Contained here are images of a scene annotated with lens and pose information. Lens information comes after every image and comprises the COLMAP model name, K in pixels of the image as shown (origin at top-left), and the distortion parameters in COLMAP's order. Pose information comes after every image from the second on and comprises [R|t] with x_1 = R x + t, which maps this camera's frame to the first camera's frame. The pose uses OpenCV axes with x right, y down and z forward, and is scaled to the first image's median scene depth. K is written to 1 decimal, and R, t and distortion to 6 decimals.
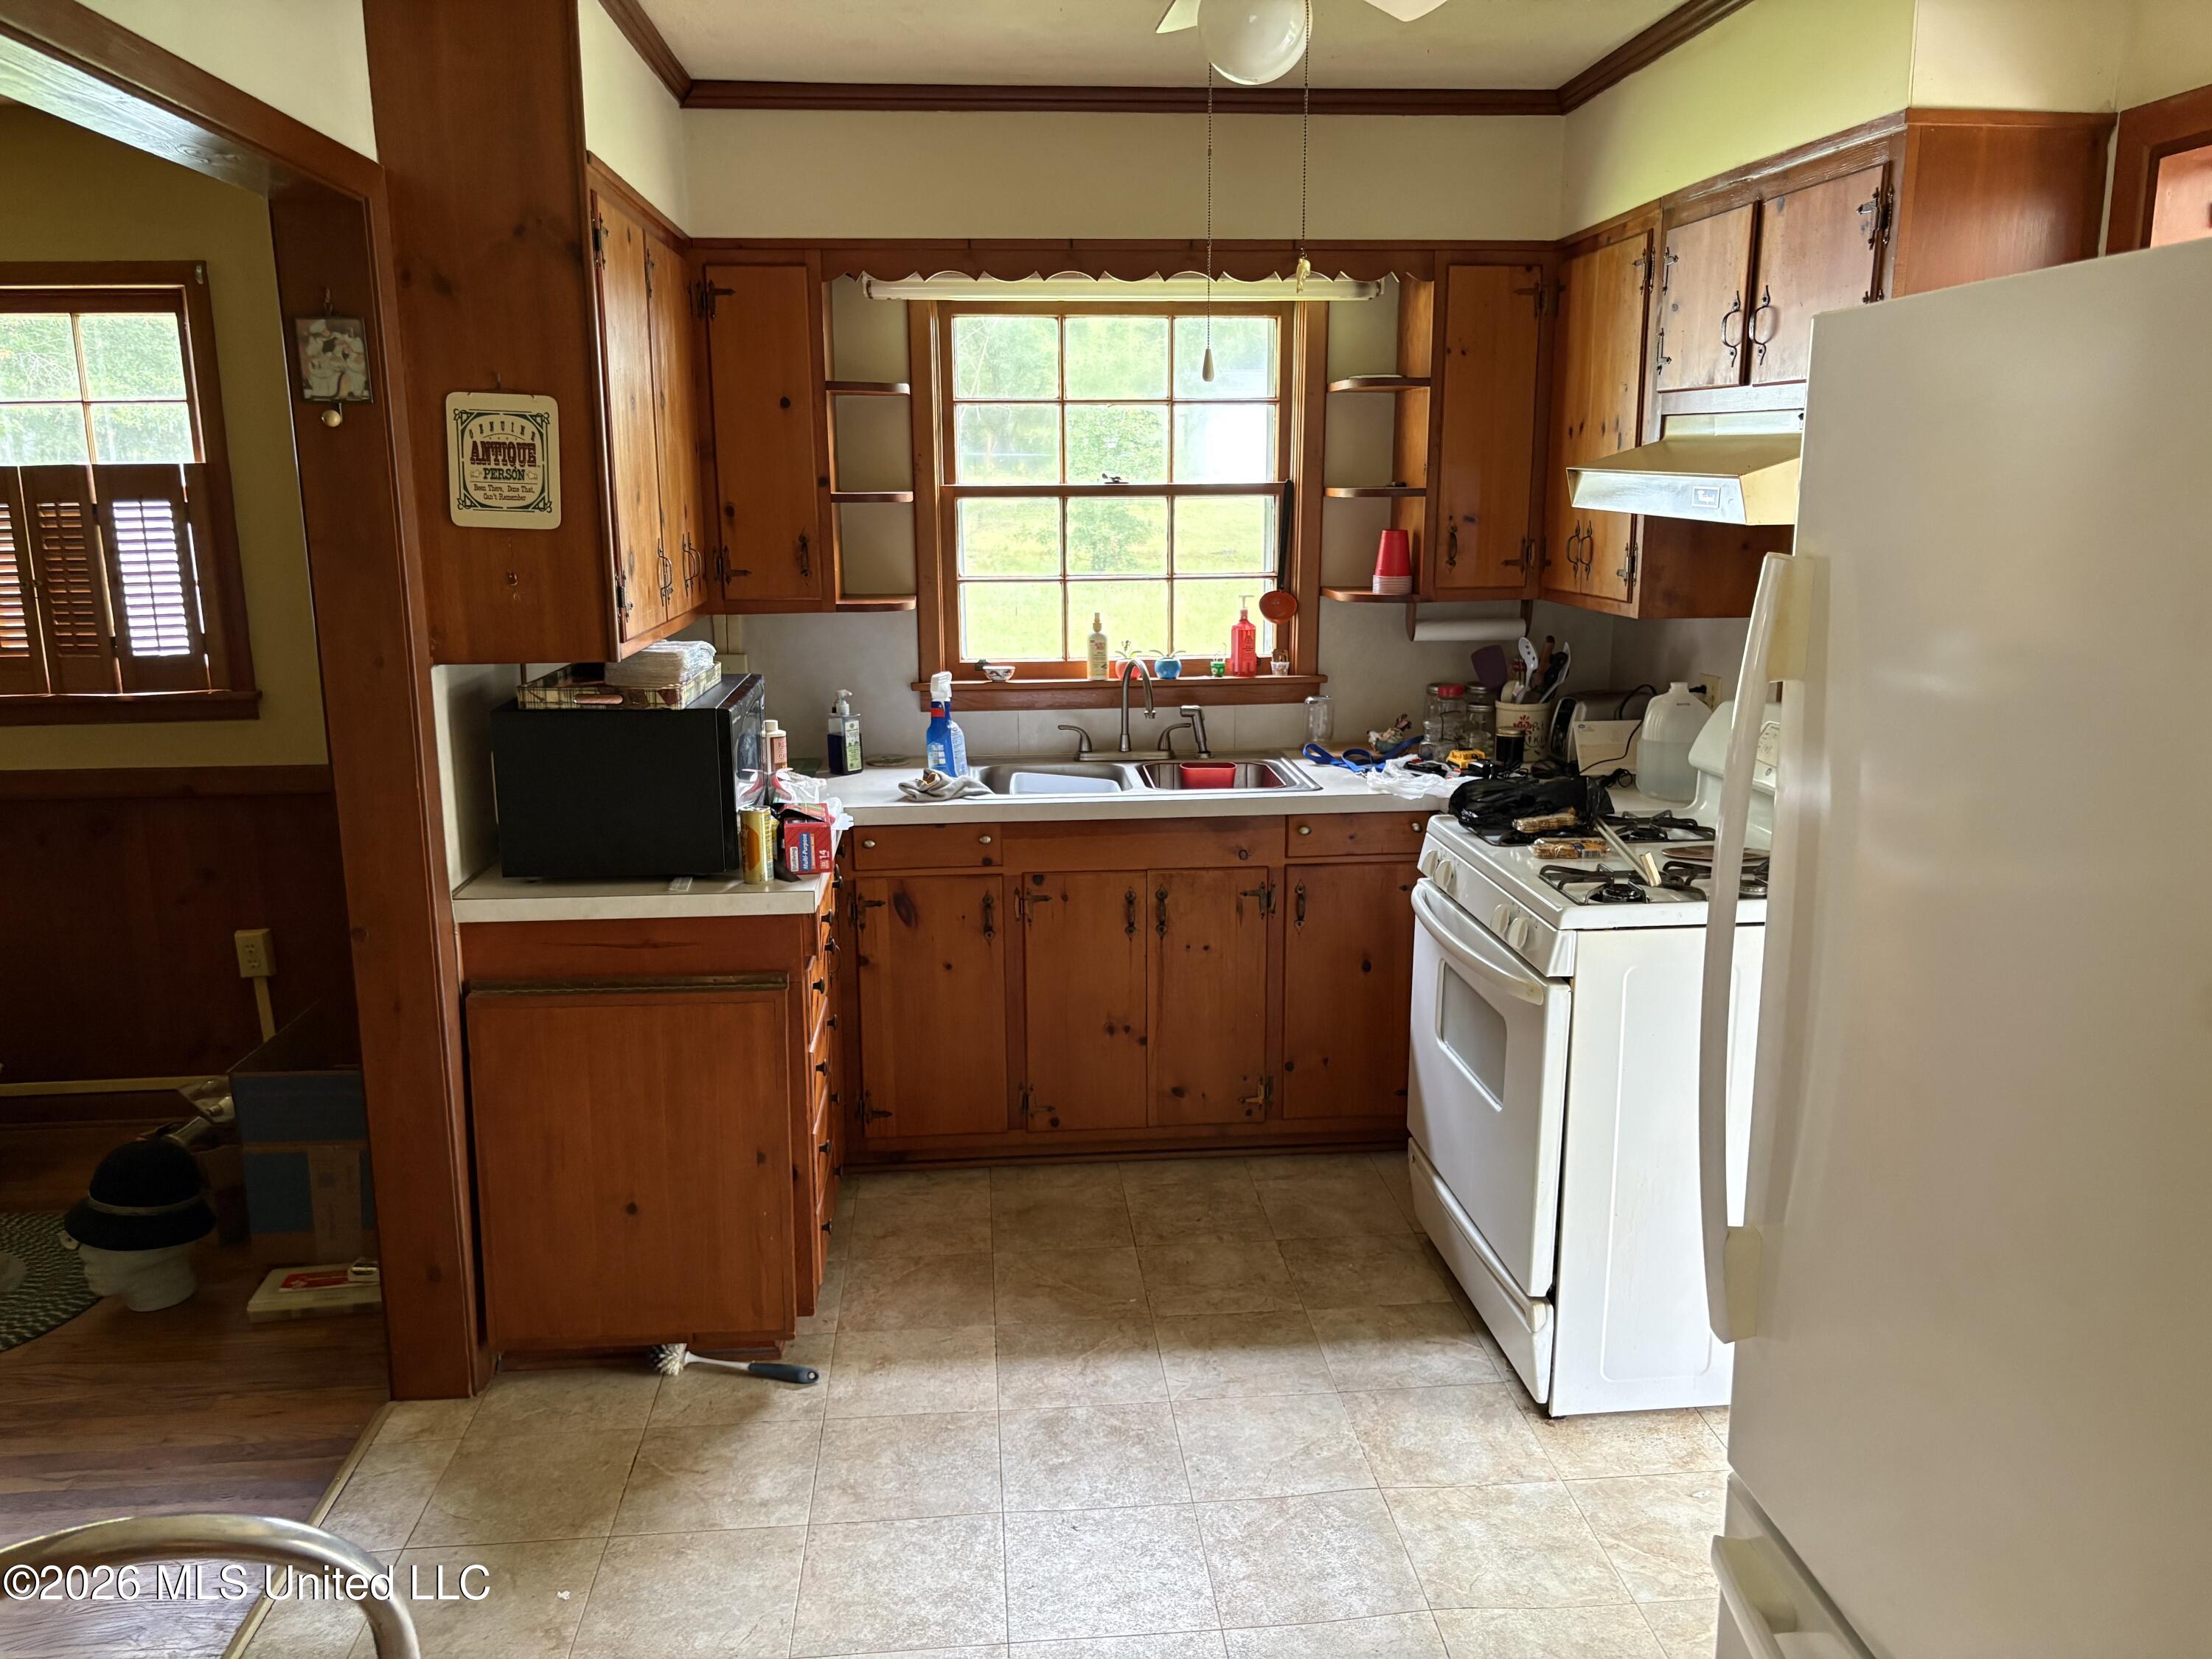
lens RADIAL K [[1667.6, 0, 1099.6], [0, 1667.6, 825.3], [0, 0, 1]] dist [0.079166, -0.105314]
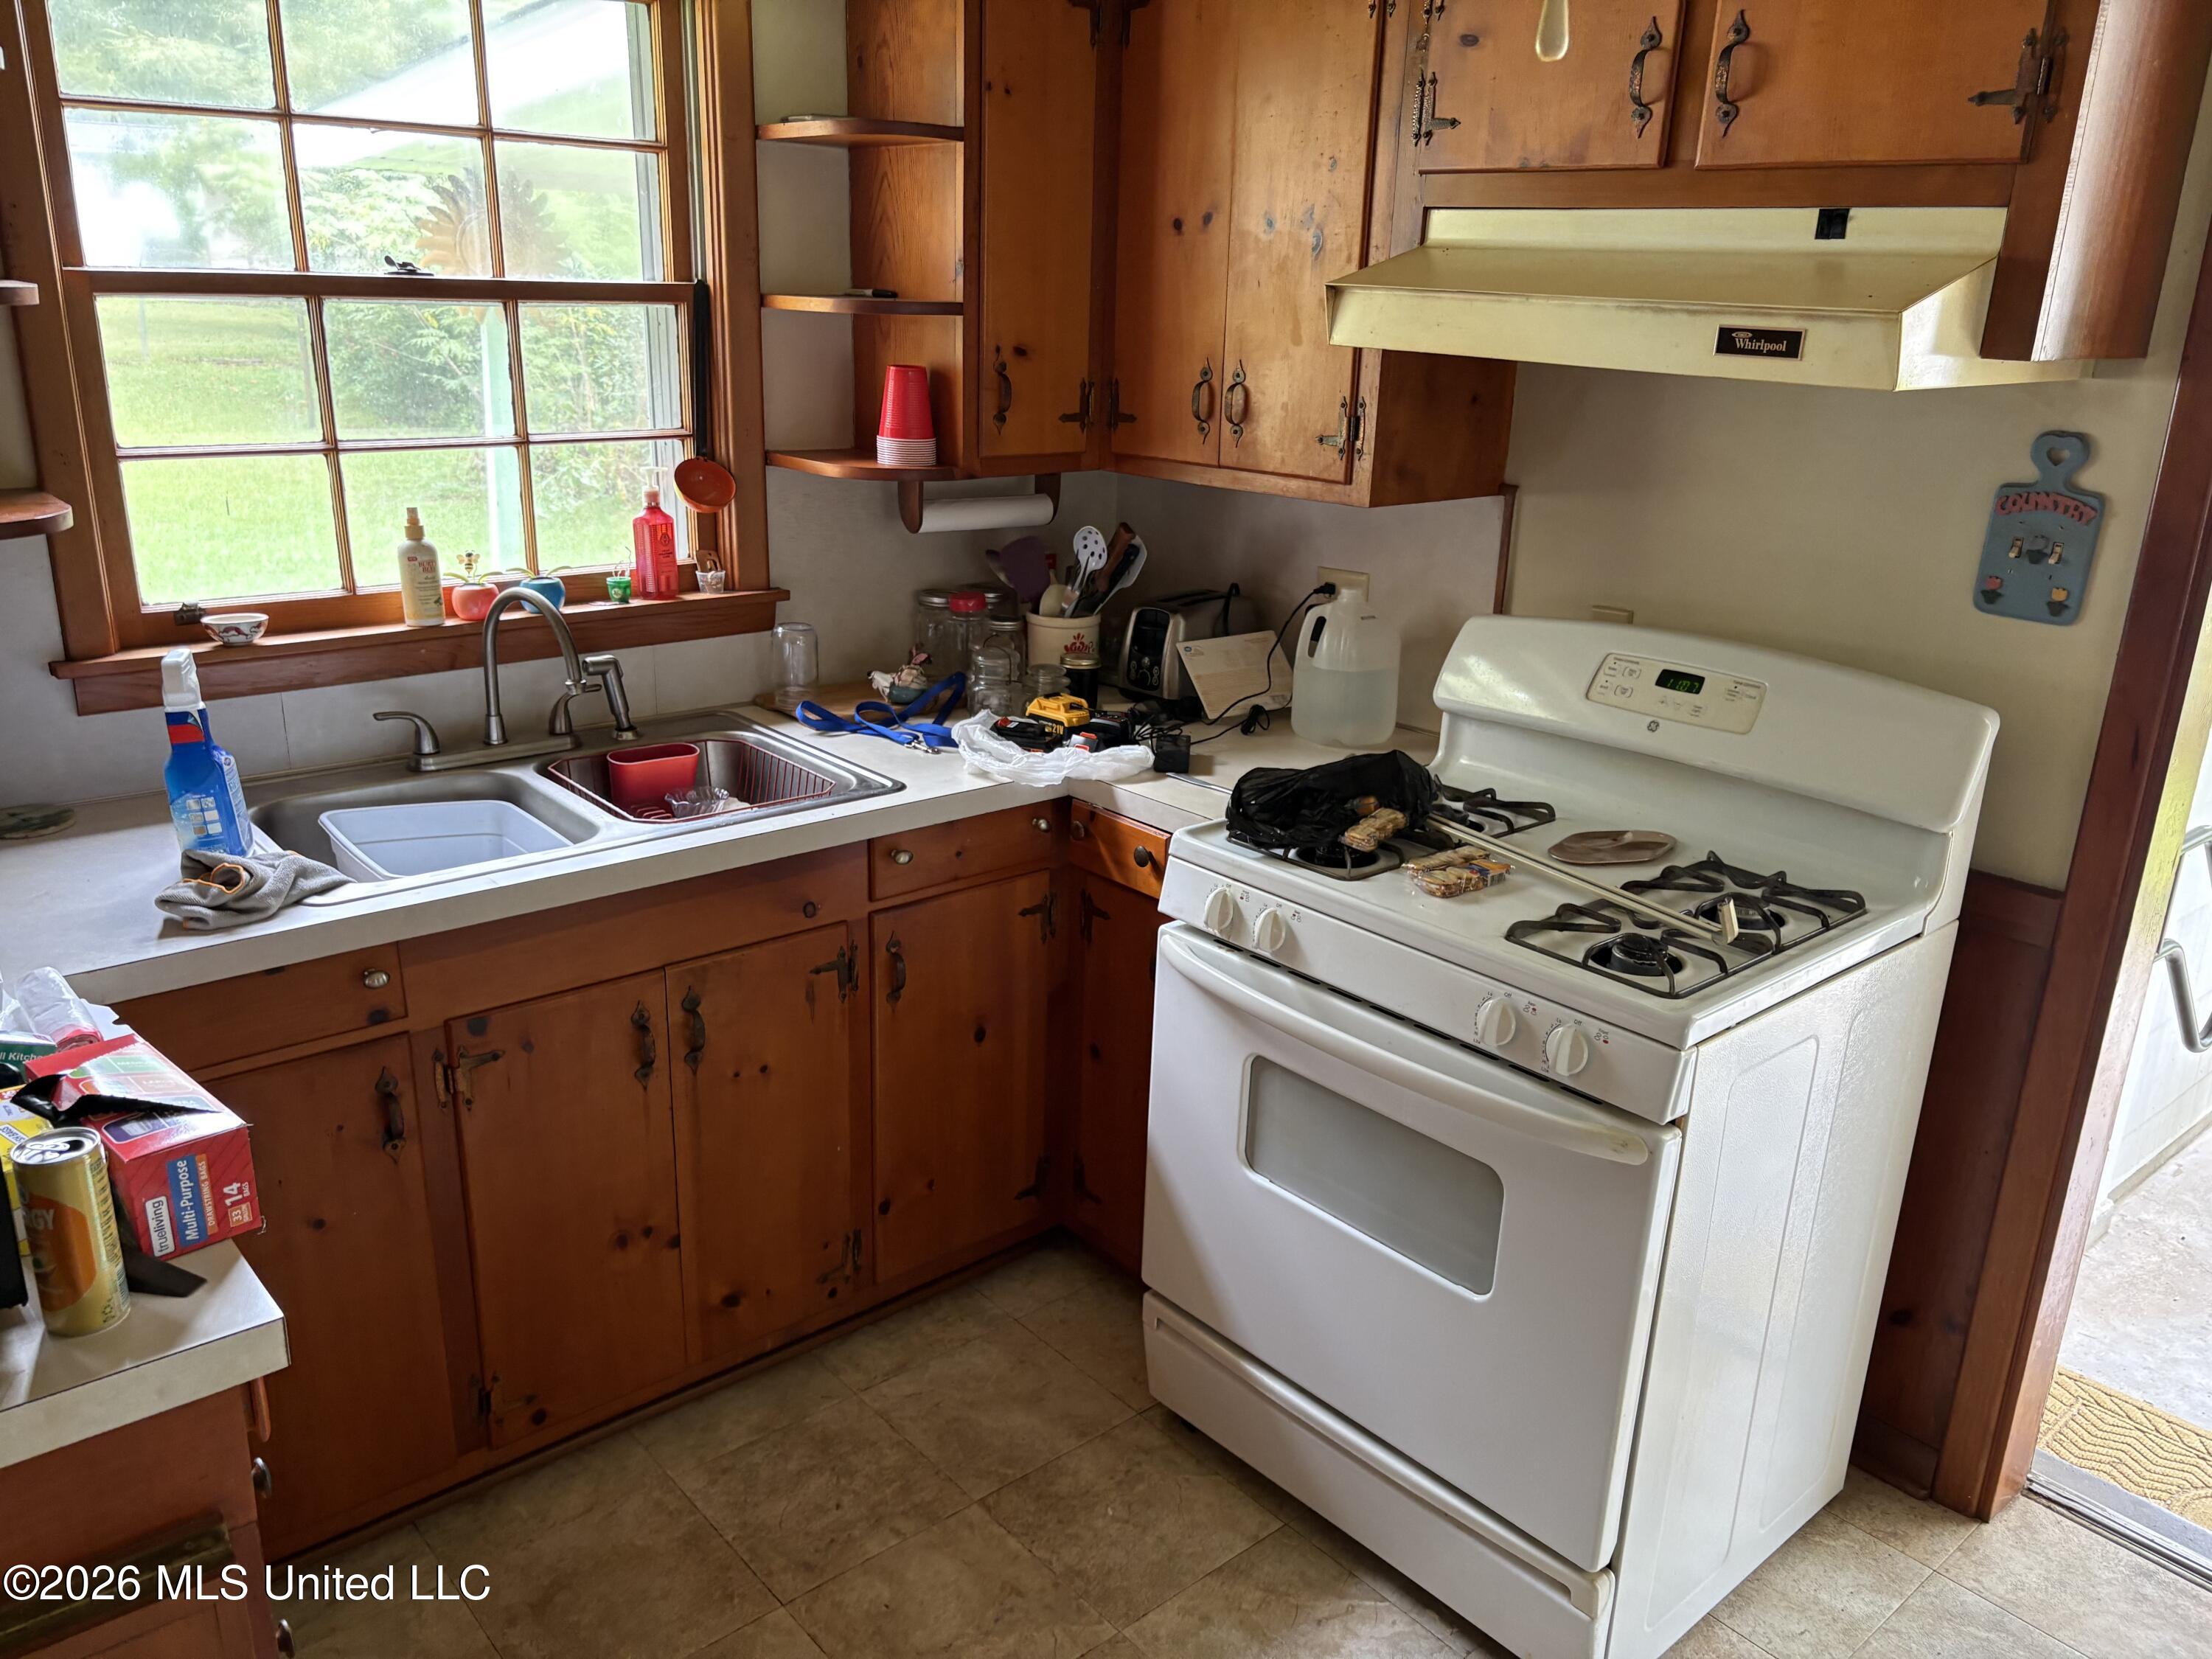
lens RADIAL K [[1690.7, 0, 1137.9], [0, 1690.7, 829.1], [0, 0, 1]] dist [0.019015, -0.043403]
pose [[0.801491, -0.151960, 0.578377, -0.161654], [0.086184, 0.986430, 0.139740, -0.082913], [-0.591763, -0.062153, 0.803712, 0.405634]]
